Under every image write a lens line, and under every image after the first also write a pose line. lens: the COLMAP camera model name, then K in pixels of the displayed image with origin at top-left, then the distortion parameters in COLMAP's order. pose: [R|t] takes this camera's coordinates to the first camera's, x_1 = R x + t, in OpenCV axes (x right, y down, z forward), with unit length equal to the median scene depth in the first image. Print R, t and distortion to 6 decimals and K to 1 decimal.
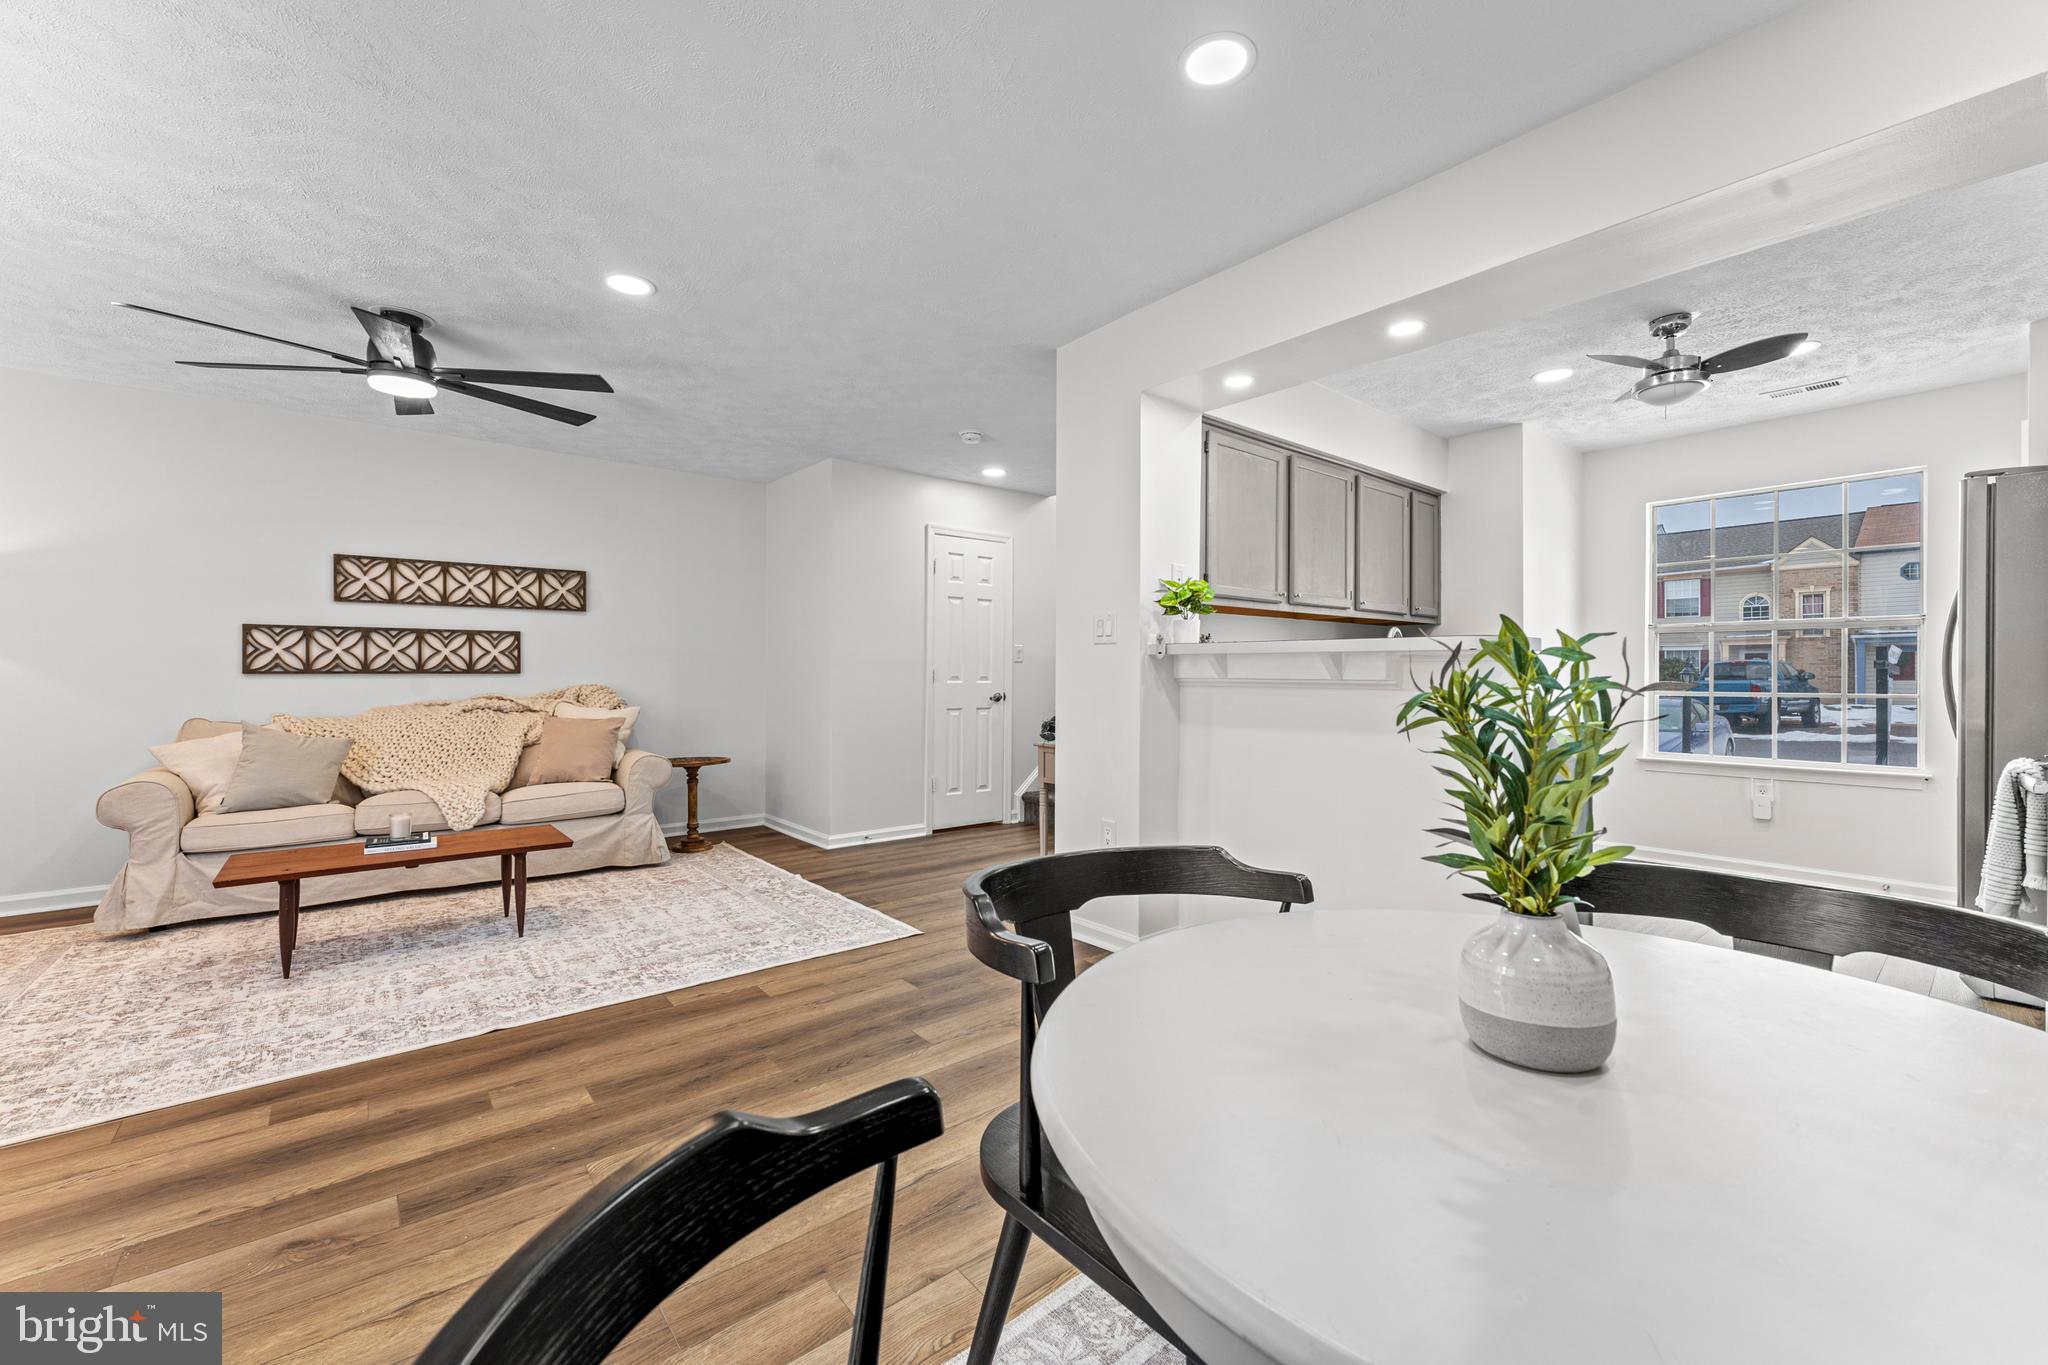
lens RADIAL K [[824.0, 0, 1039.1], [0, 824.0, 662.5], [0, 0, 1]] dist [-0.000702, -0.000140]
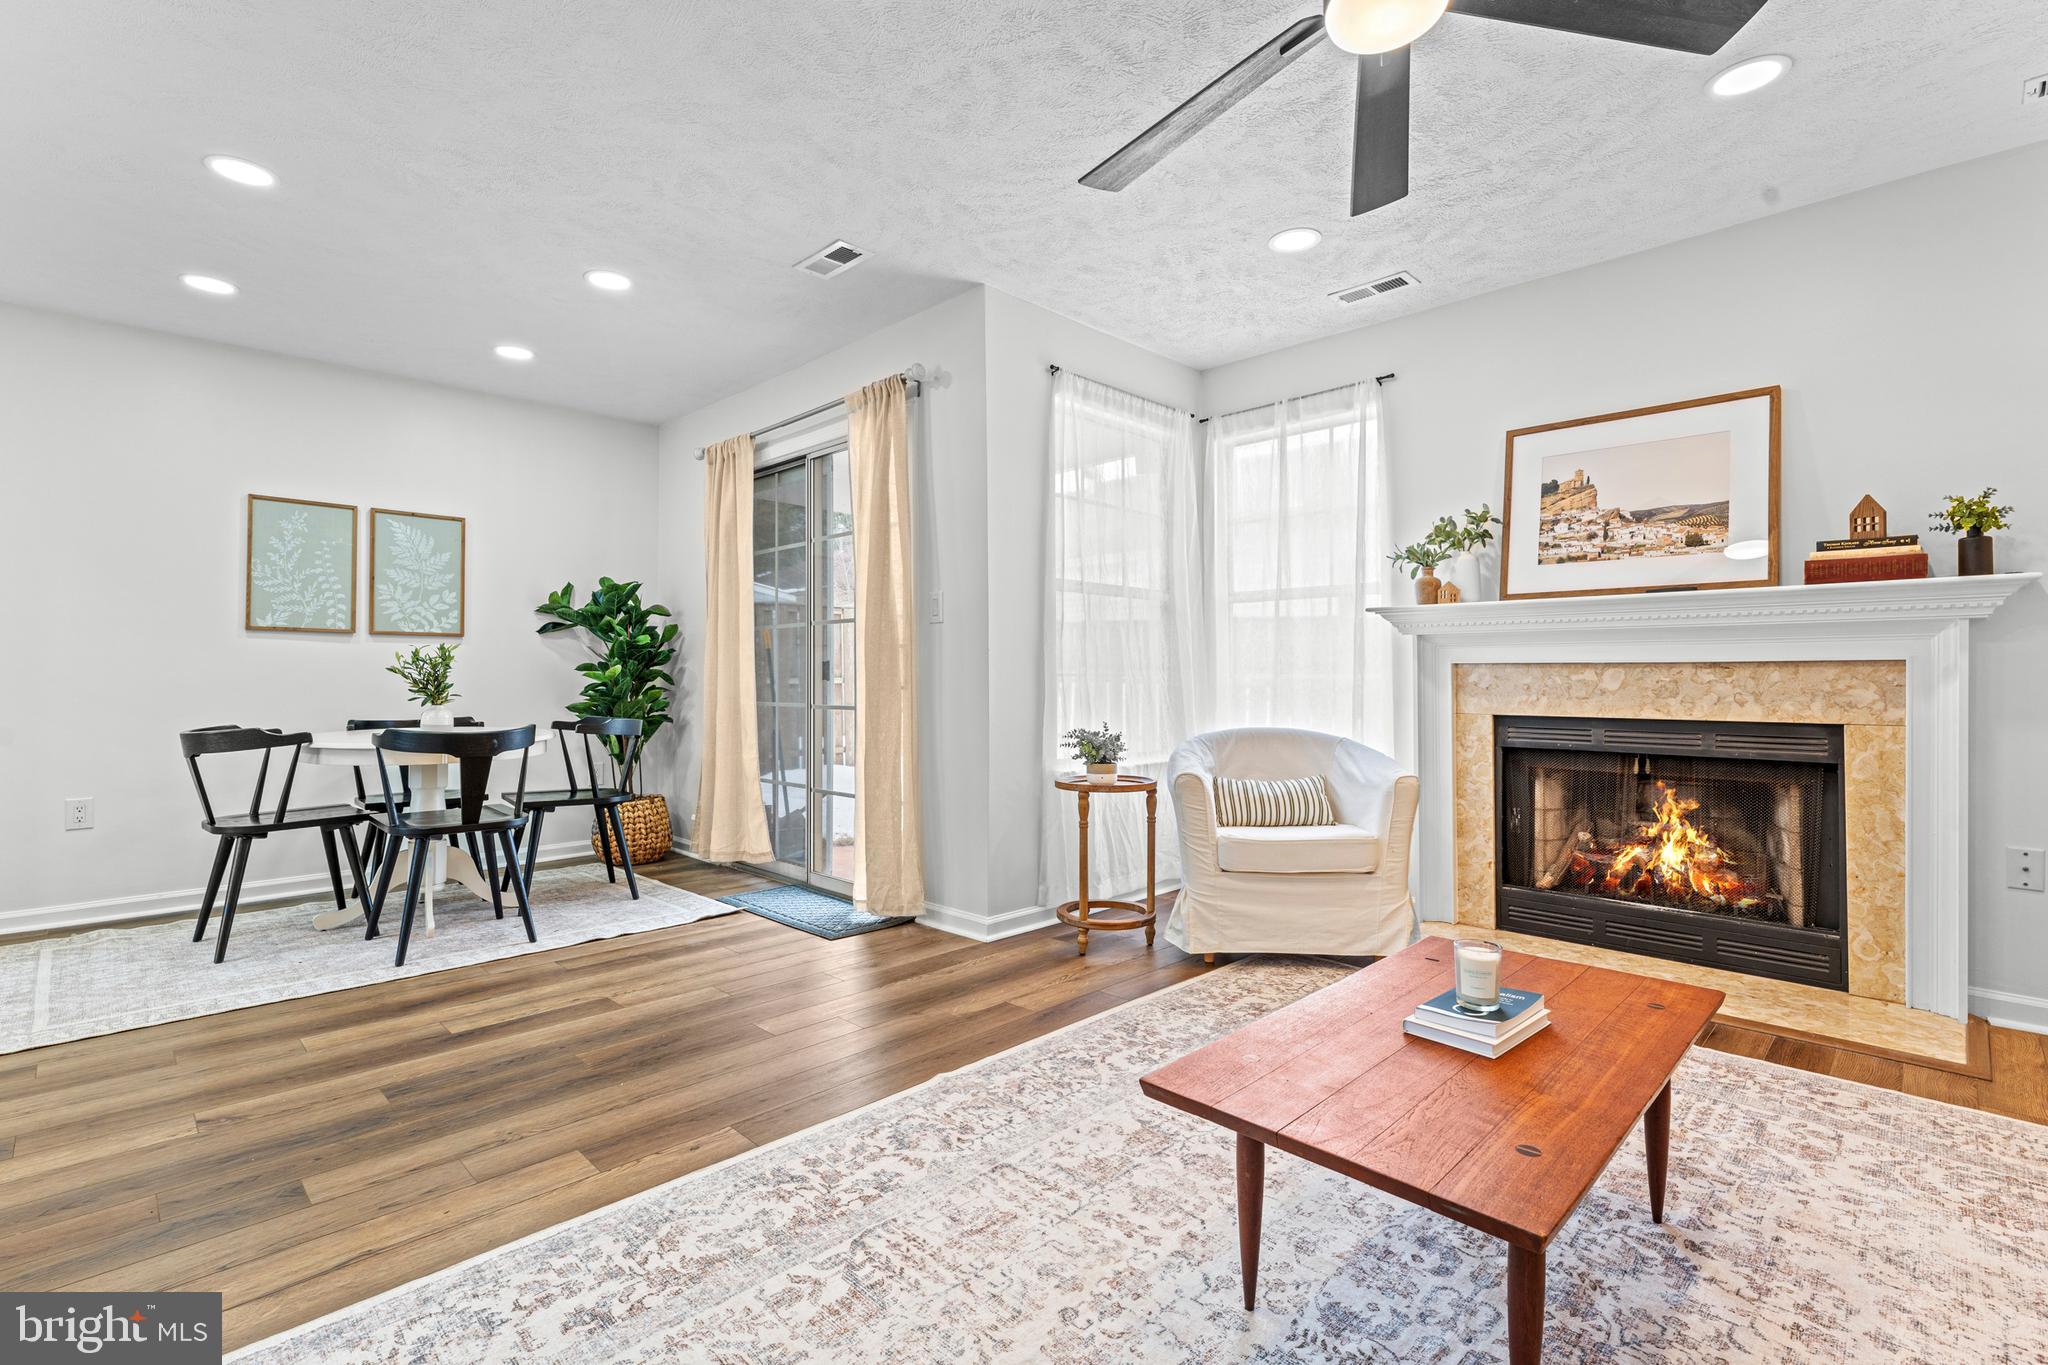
lens RADIAL K [[931.6, 0, 1018.0], [0, 931.6, 668.5], [0, 0, 1]] dist [-0.002269, 0.000237]
pose [[-0.996670, -0.000536, -0.081535, -0.502253], [0.001759, 0.999604, -0.028067, 0.056875], [0.081517, -0.028117, -0.996275, 1.454414]]
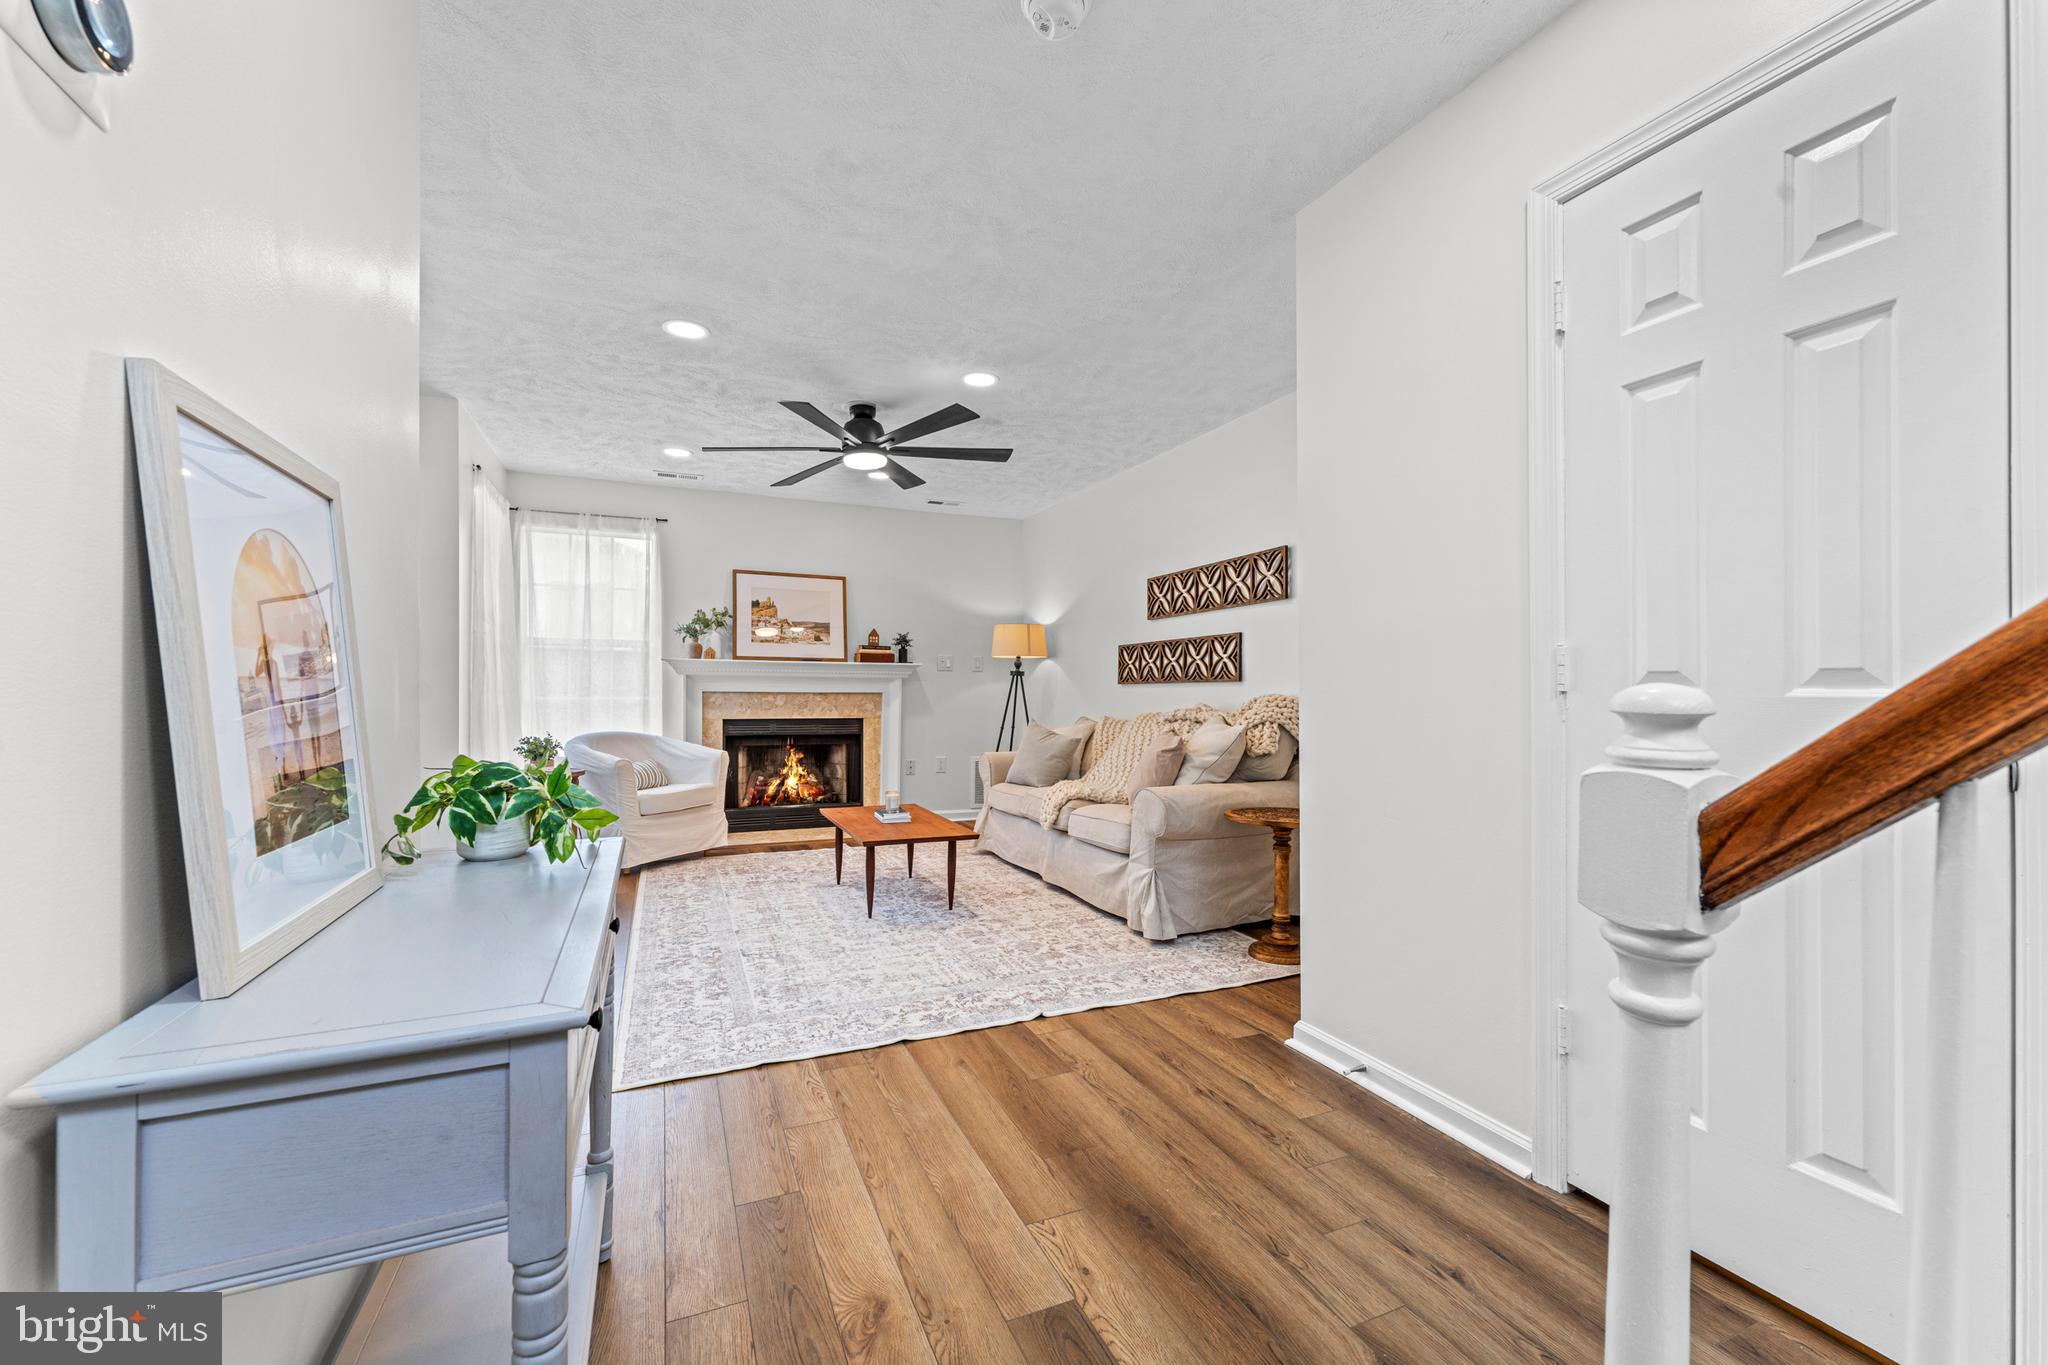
lens RADIAL K [[824.0, 0, 1020.3], [0, 824.0, 687.8], [0, 0, 1]] dist [-0.000702, -0.000140]
pose [[-0.287180, -0.005568, -0.957860, 0.382925], [0.012211, 0.999881, -0.009473, 0.038109], [0.957799, -0.014416, -0.287078, 1.552085]]
